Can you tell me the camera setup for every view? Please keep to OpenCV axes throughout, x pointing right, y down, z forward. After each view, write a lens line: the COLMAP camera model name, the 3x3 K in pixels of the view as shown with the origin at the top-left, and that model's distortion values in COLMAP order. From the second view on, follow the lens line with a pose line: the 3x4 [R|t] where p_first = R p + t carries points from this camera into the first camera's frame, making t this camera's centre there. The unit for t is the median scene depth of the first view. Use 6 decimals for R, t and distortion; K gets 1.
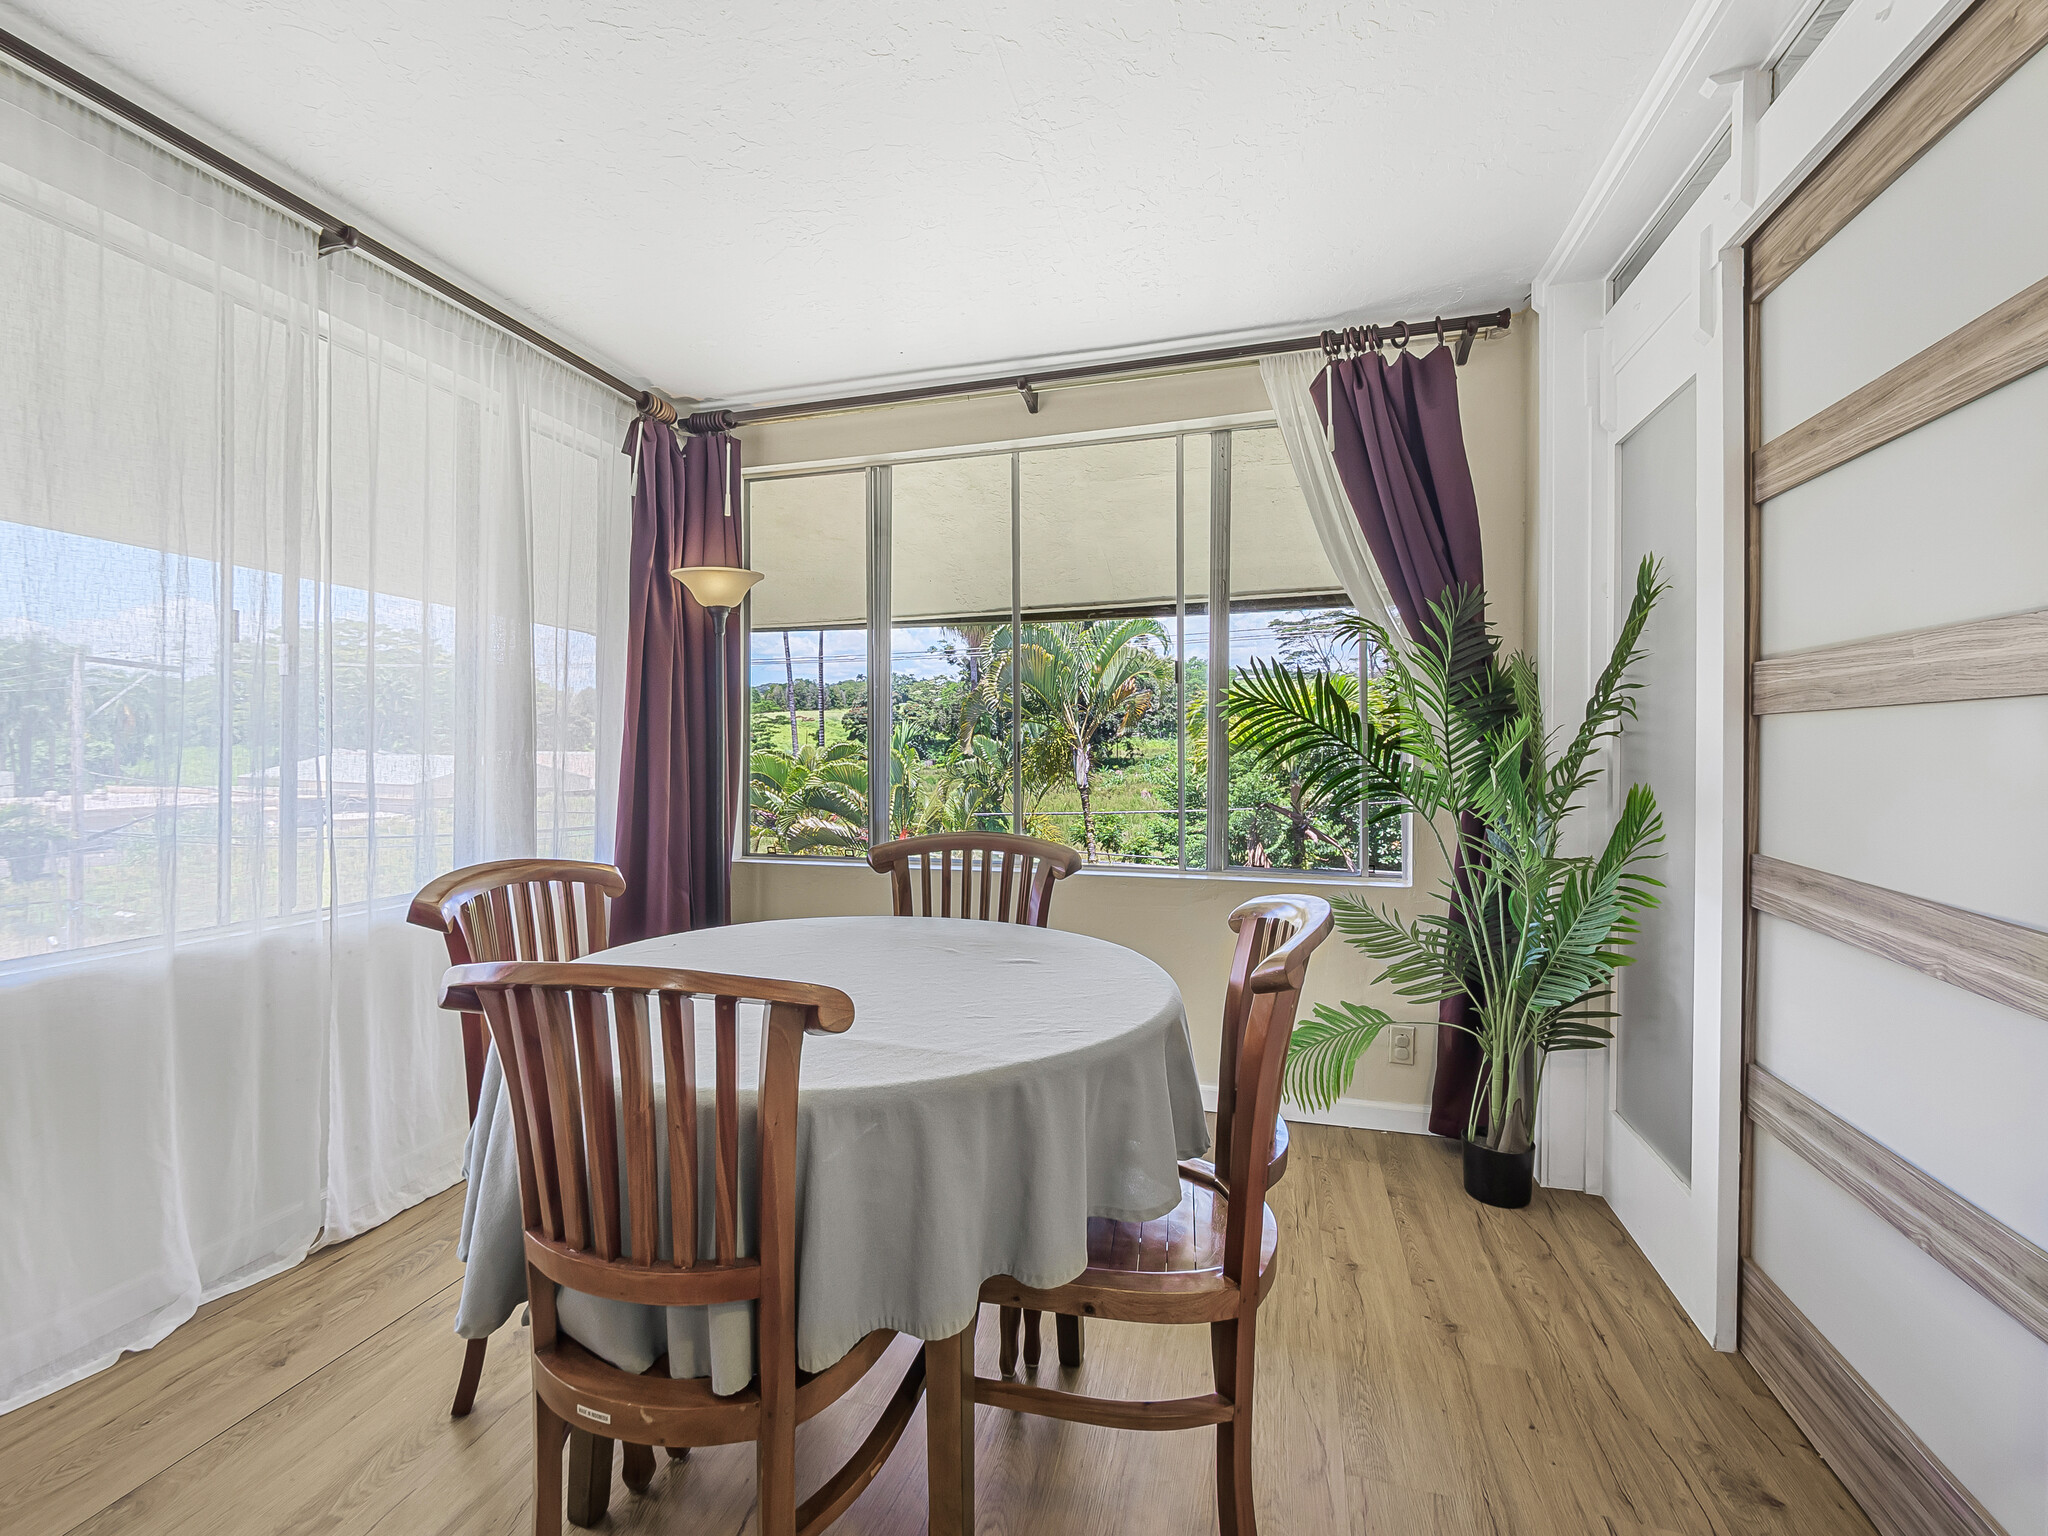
lens RADIAL K [[904.1, 0, 1010.7], [0, 904.1, 755.7], [0, 0, 1]] dist [0.005954, -0.001005]
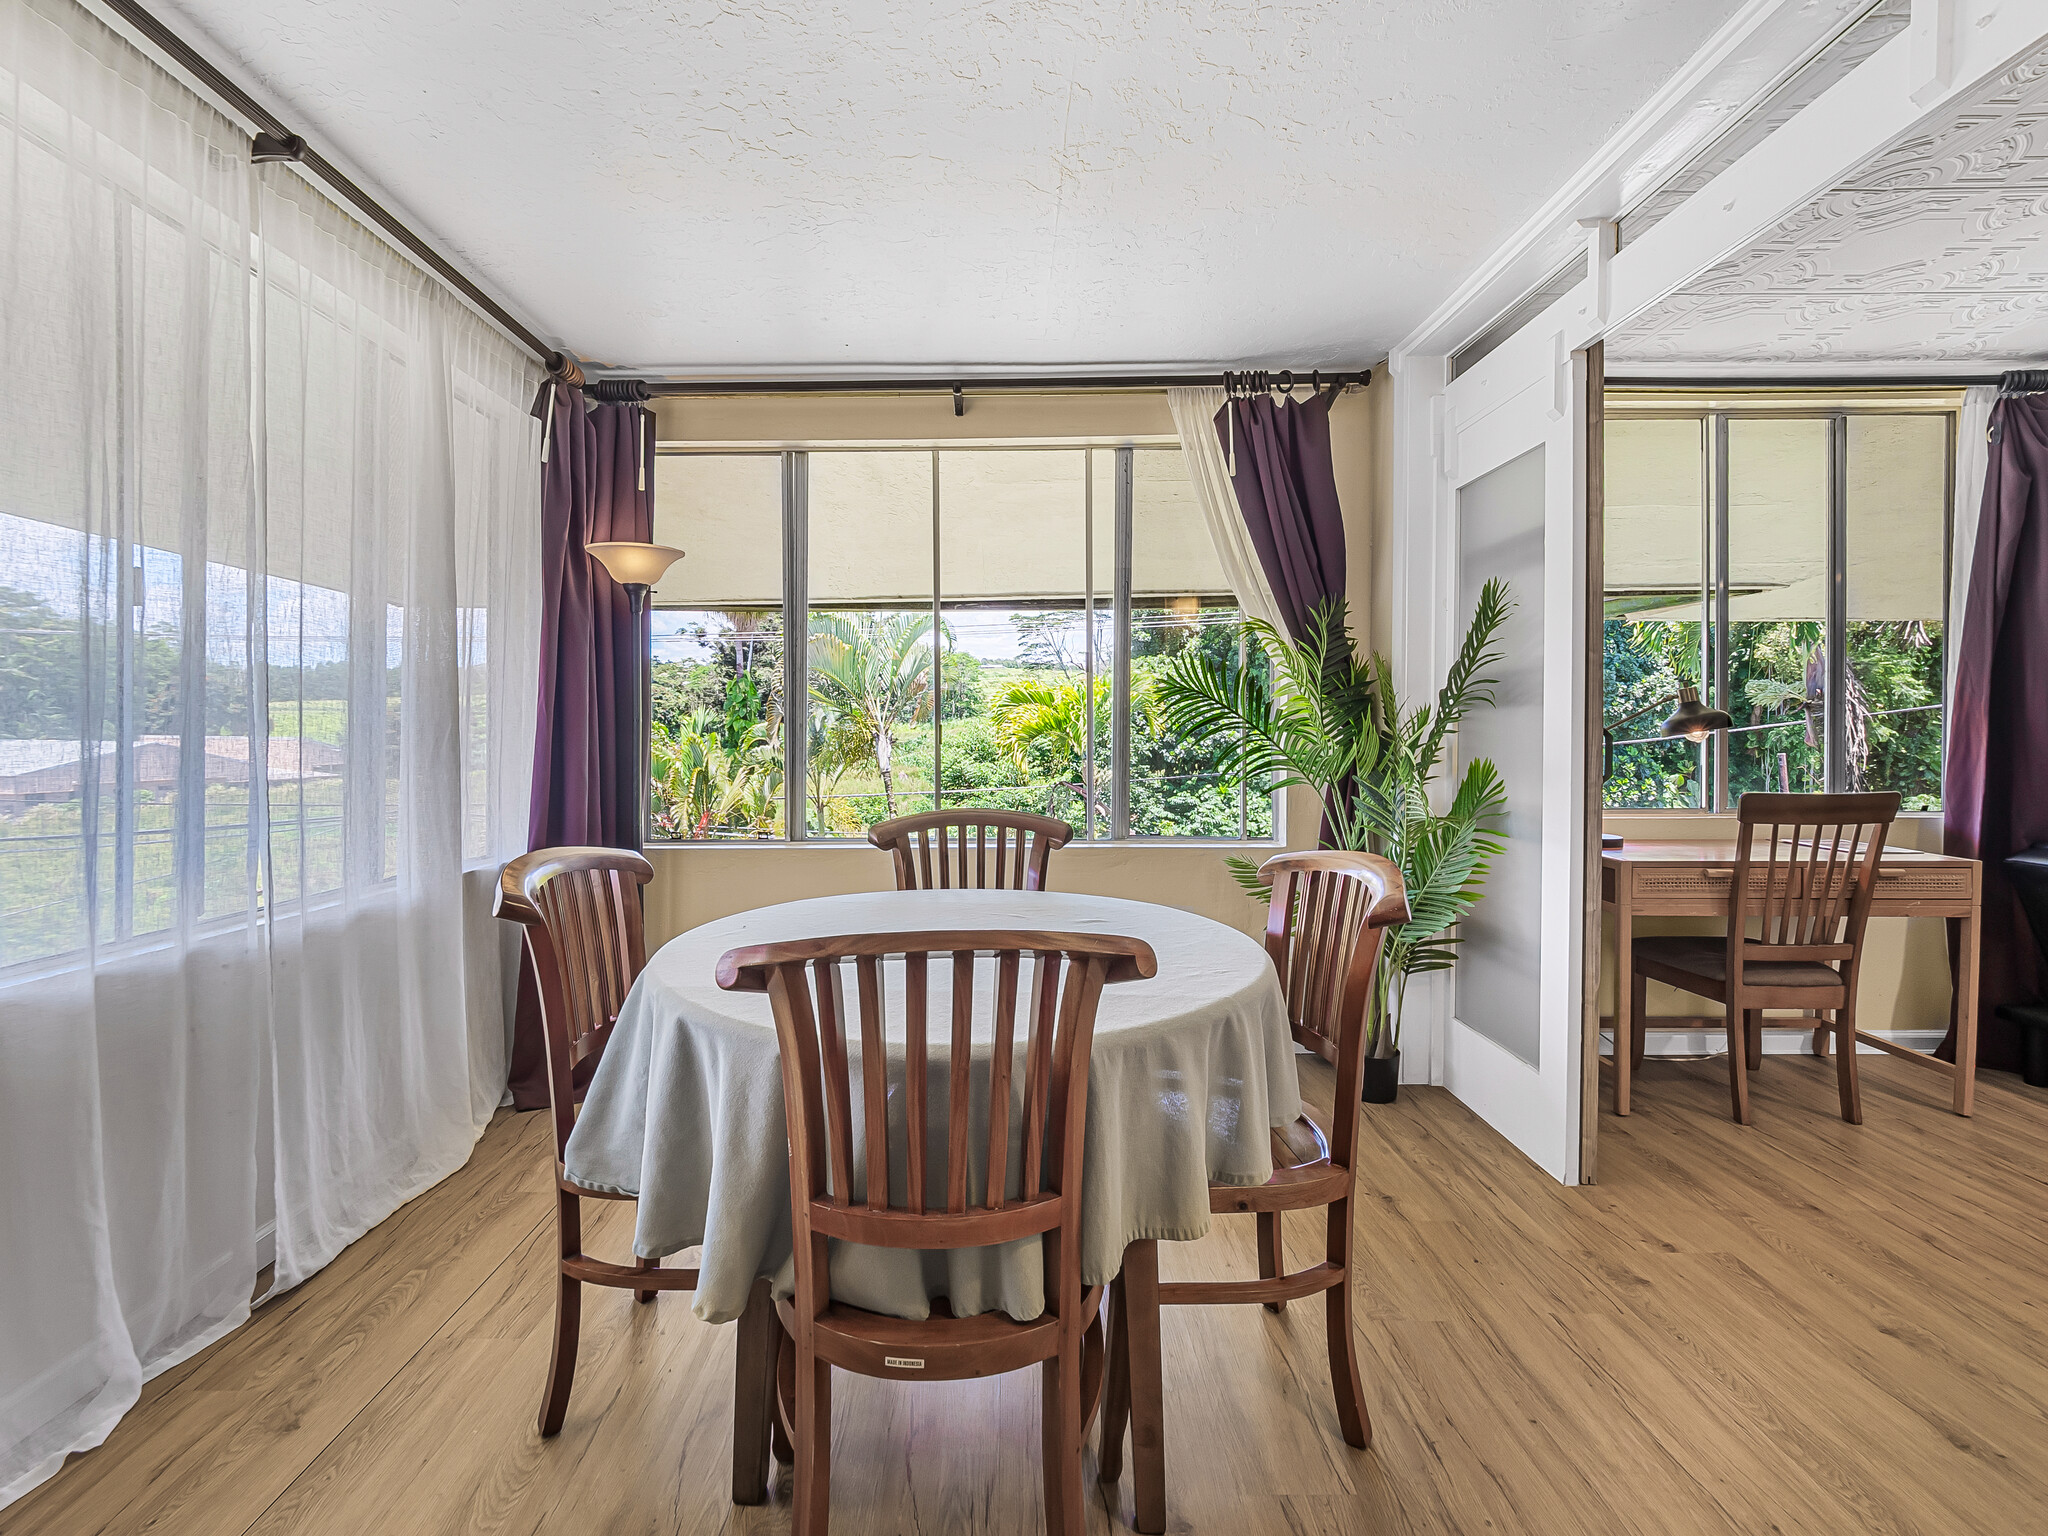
lens RADIAL K [[870.1, 0, 1002.7], [0, 870.1, 743.4], [0, 0, 1]] dist [0.003834, -0.000090]
pose [[0.963344, -0.003826, 0.268242, -0.260406], [0.002666, 0.999985, 0.004689, 0.002243], [-0.268256, -0.003802, 0.963340, -0.000297]]
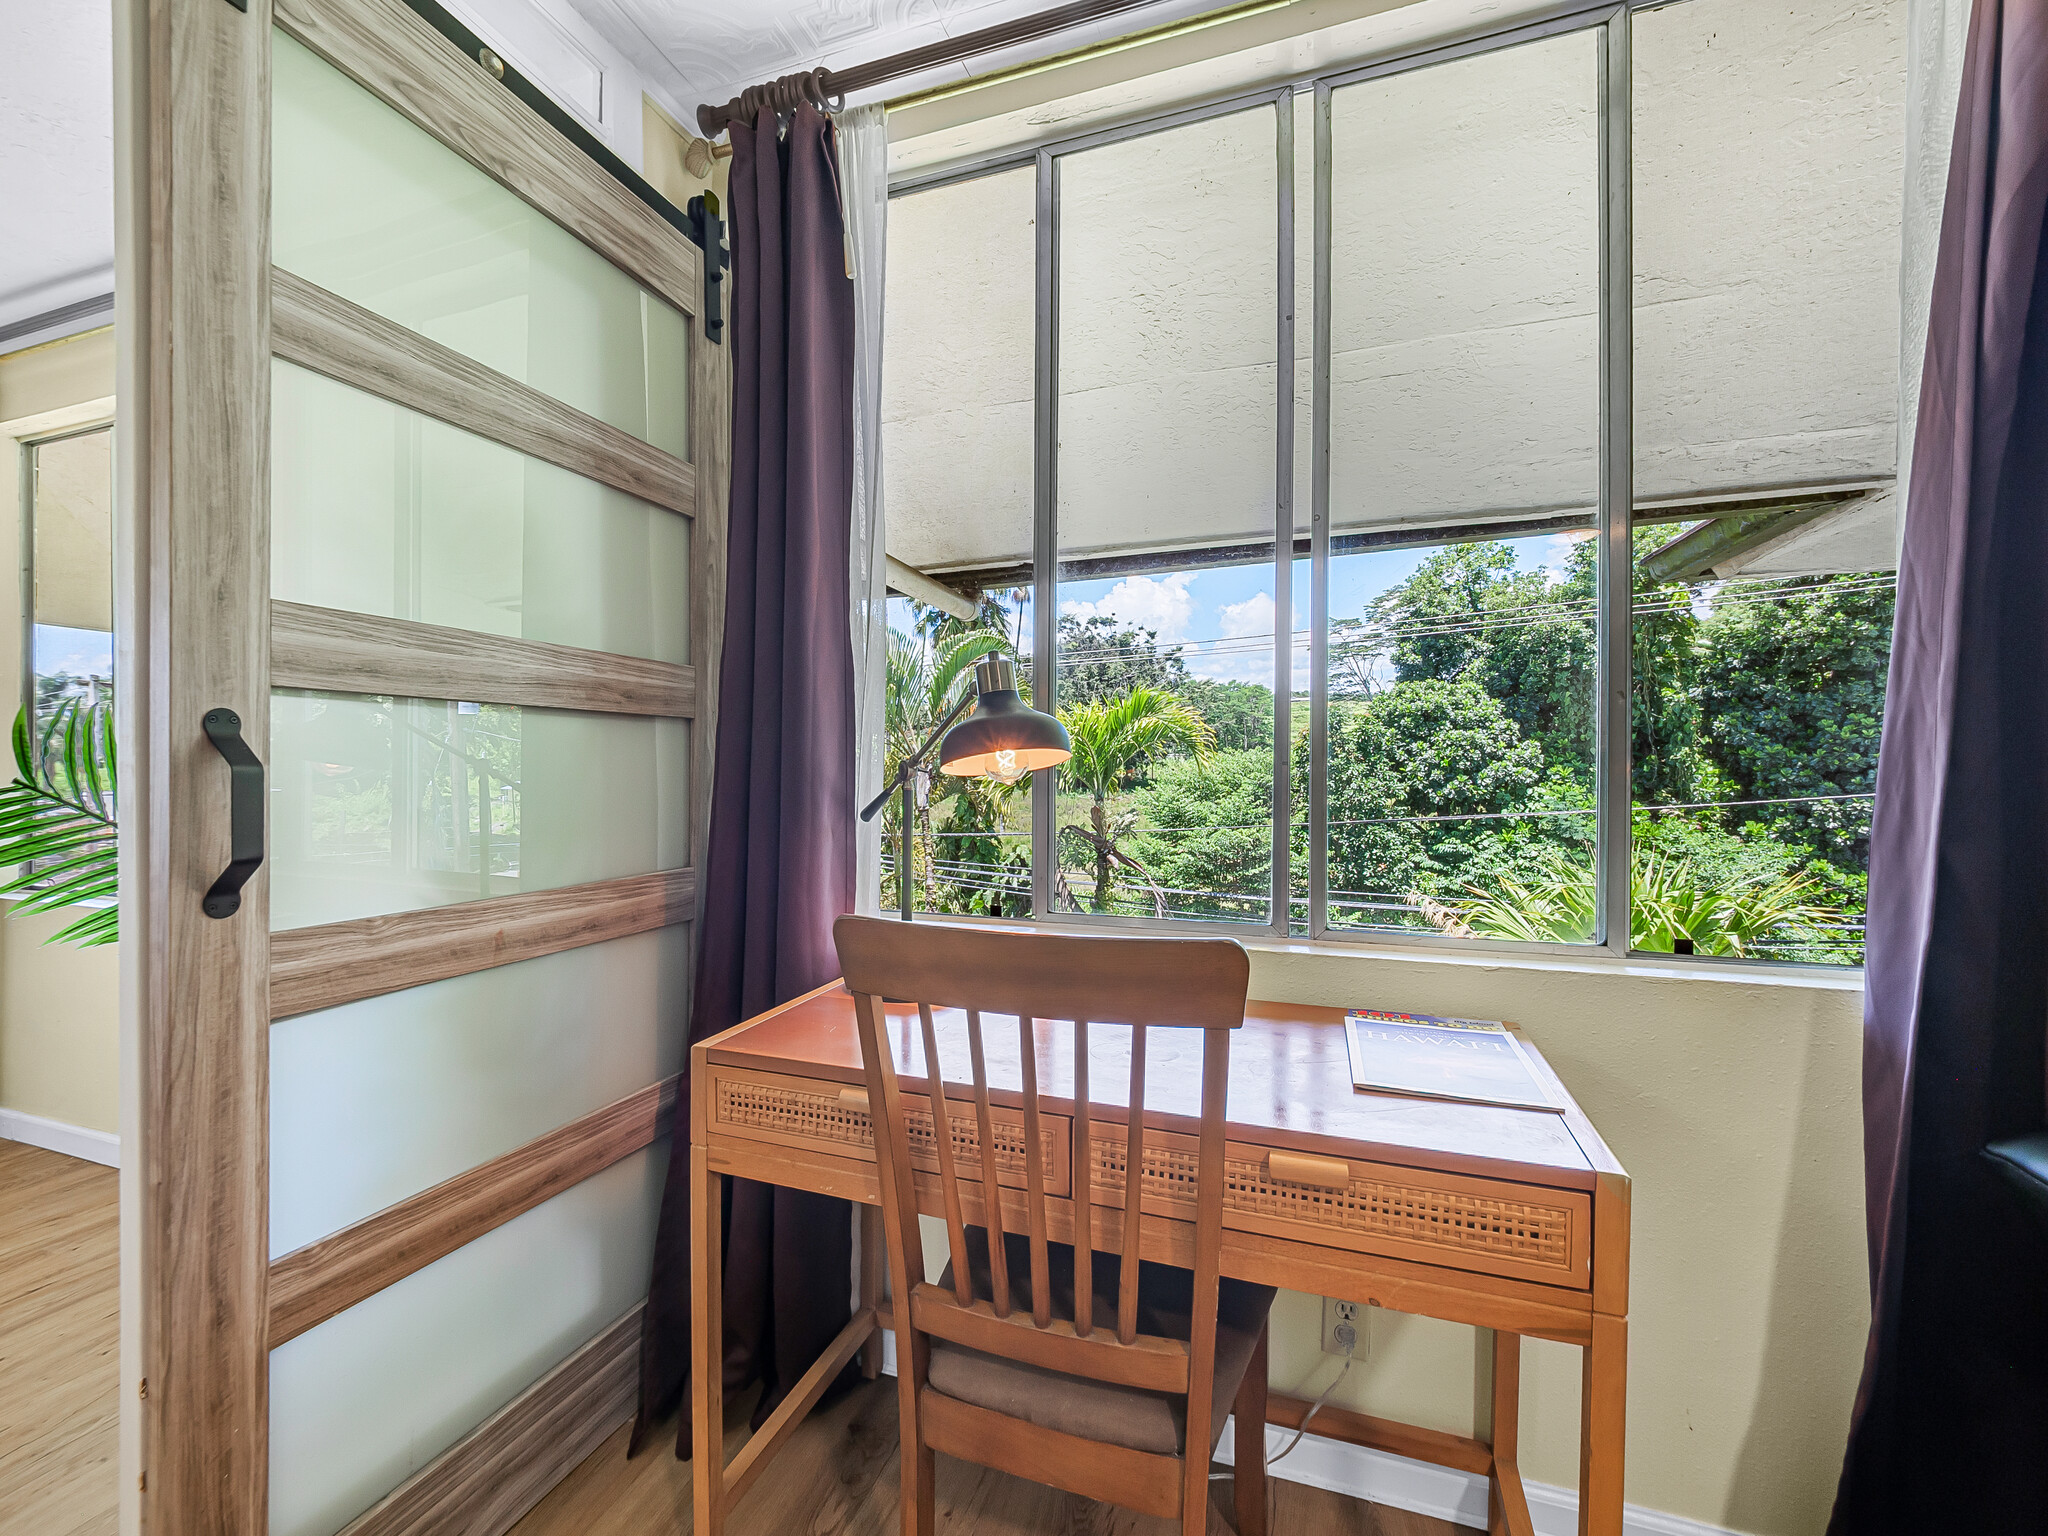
lens RADIAL K [[869.4, 0, 998.9], [0, 869.4, 773.8], [0, 0, 1]] dist [-0.000358, -0.000345]
pose [[0.997683, 0.000448, -0.068035, 1.020003], [-0.000652, 0.999995, -0.002981, 0.005263], [0.068033, 0.003018, 0.997679, 0.377272]]
